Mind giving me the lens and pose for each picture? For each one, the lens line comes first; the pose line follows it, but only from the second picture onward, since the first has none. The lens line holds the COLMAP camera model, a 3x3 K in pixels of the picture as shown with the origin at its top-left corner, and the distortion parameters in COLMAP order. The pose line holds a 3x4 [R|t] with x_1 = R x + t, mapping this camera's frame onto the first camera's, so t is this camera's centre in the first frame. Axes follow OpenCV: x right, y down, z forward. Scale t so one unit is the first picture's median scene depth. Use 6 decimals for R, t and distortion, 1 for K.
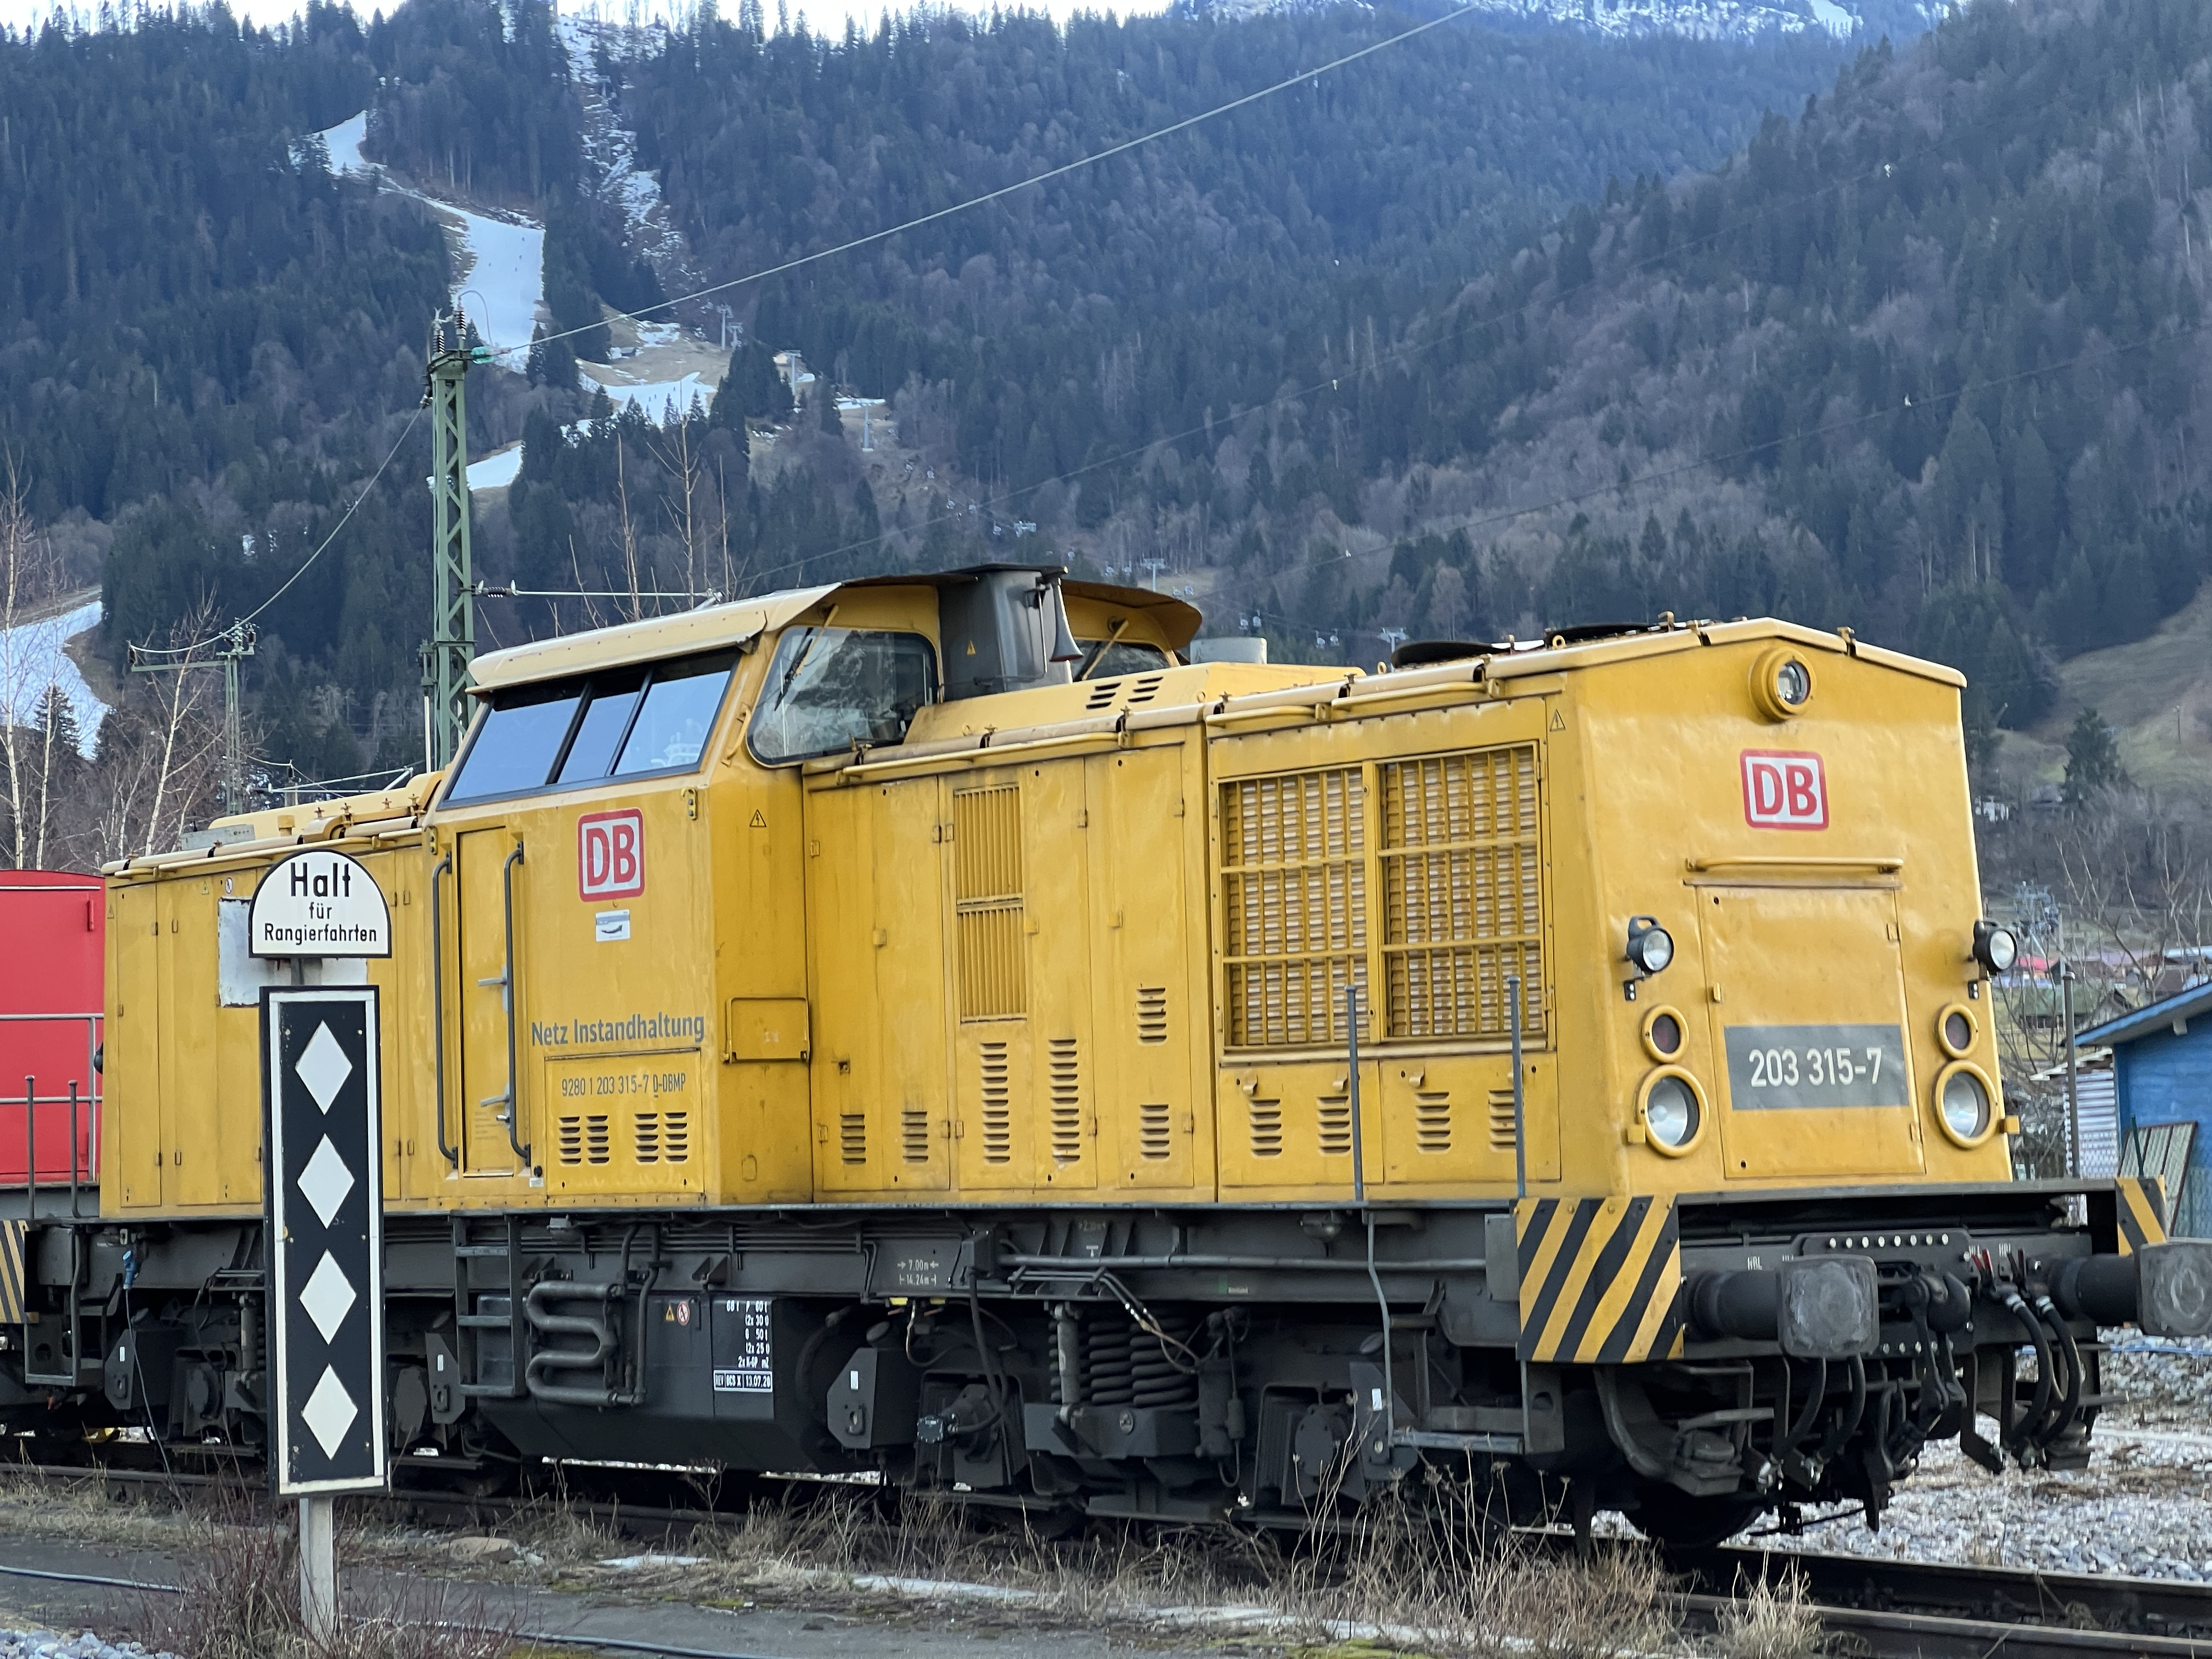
lens RADIAL K [[4967.3, 0, 1096.2], [0, 4967.3, 784.5], [0, 0, 1]] dist [0.001973, 3.770478]
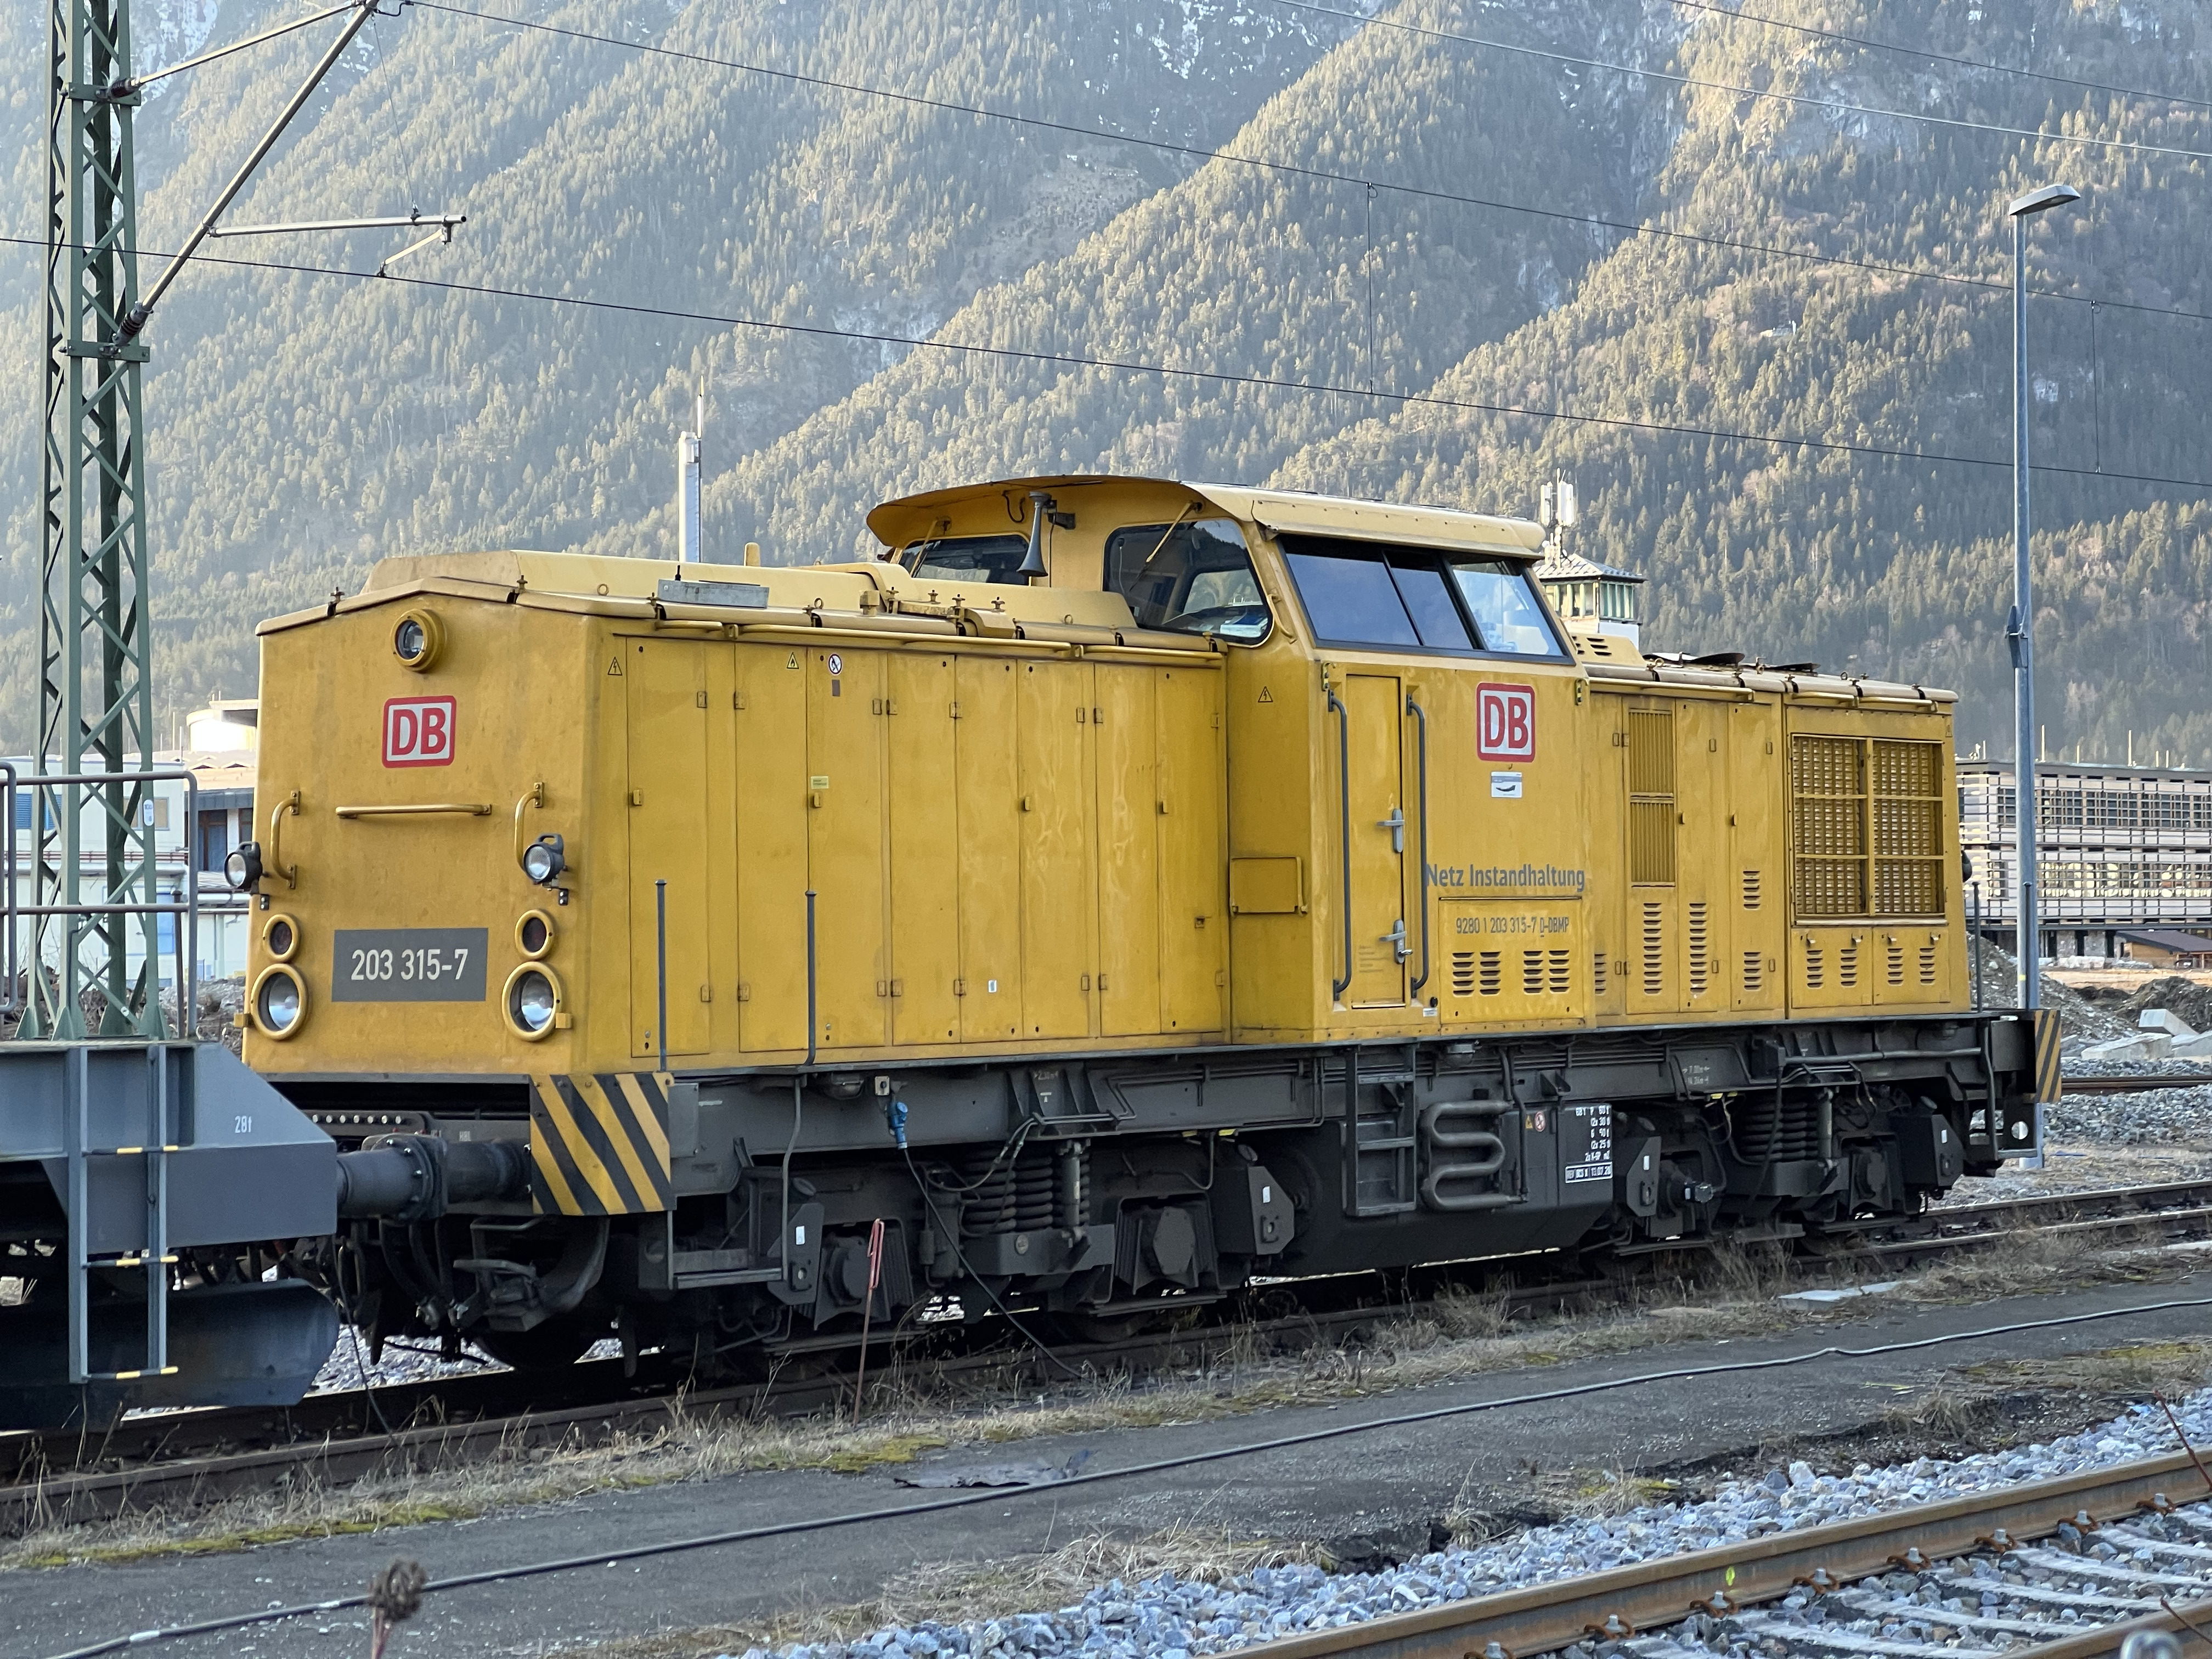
lens RADIAL K [[4946.4, 0, 1106.0], [0, 4946.4, 829.5], [0, 0, 1]] dist [-0.051383, 4.467392]
pose [[-0.299777, 0.053339, 0.952517, -1.219025], [-0.044819, 0.996546, -0.069910, 0.129462], [-0.952956, -0.063648, -0.296351, 1.512544]]
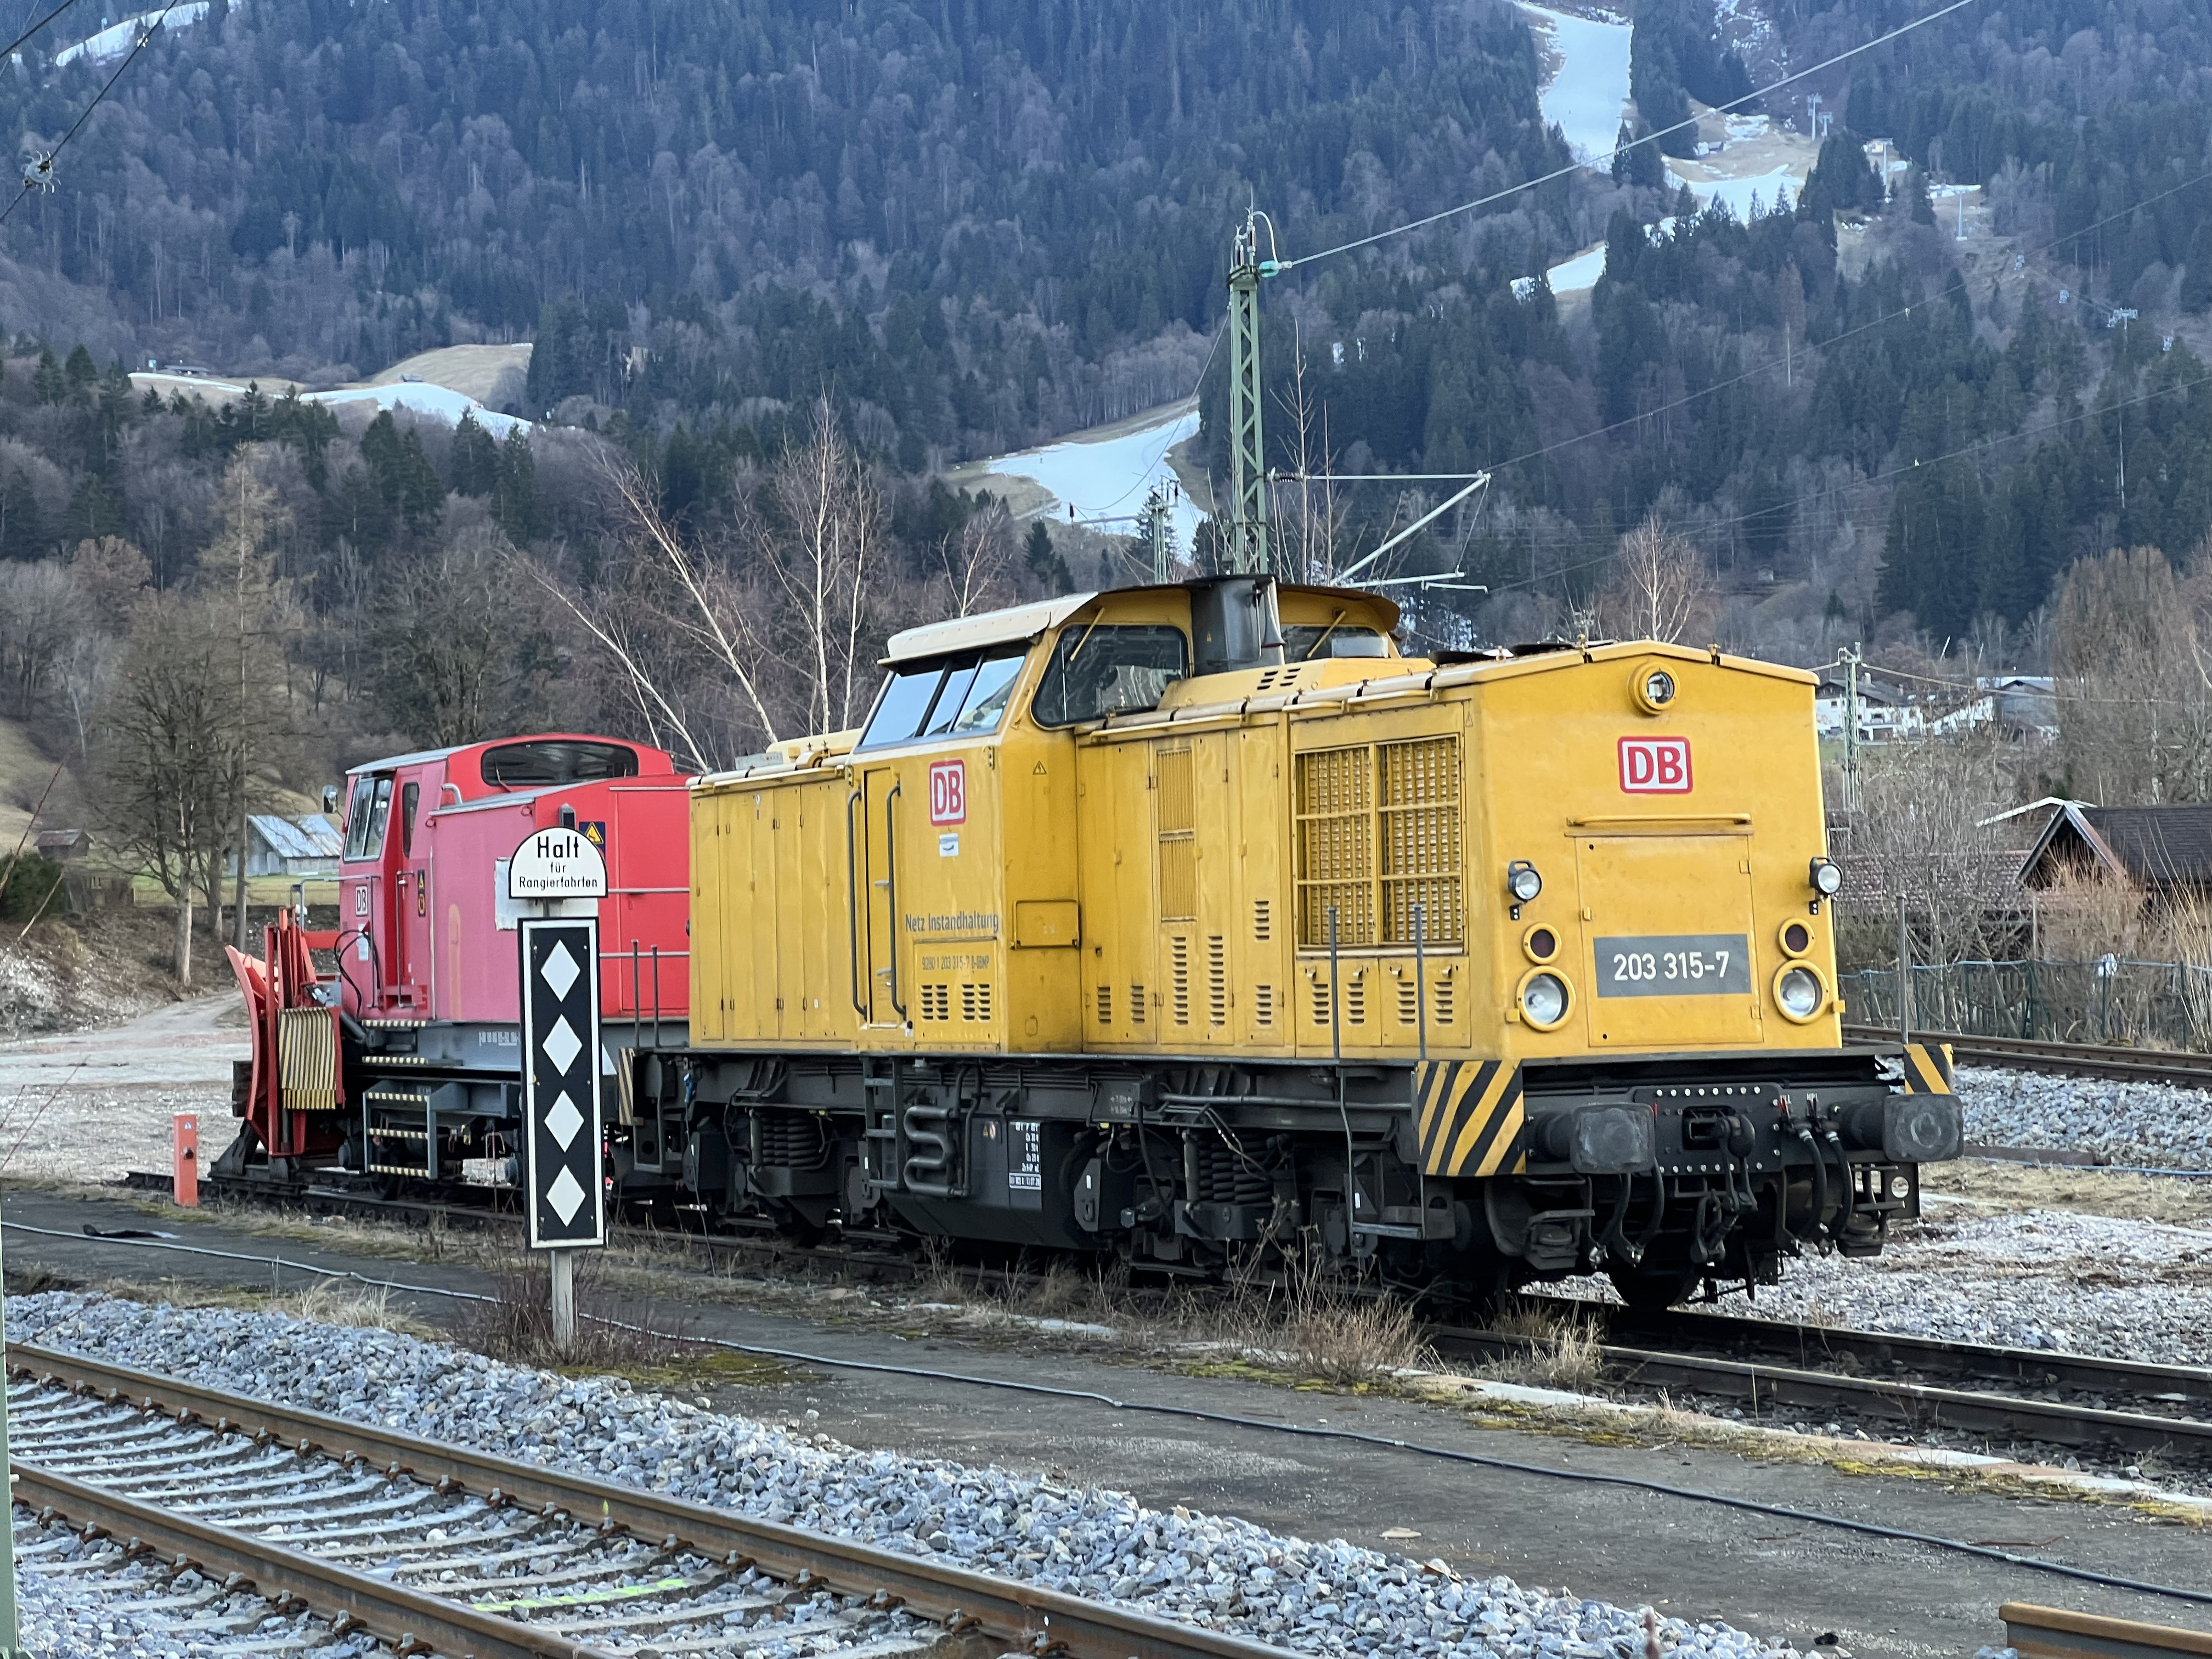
lens RADIAL K [[4967.3, 0, 1096.2], [0, 4967.3, 784.5], [0, 0, 1]] dist [0.001973, 3.770478]
pose [[0.976188, -0.002787, -0.216907, 0.250272], [0.011388, 0.999197, 0.038412, -0.042040], [0.216626, -0.039967, 0.975436, -0.329142]]
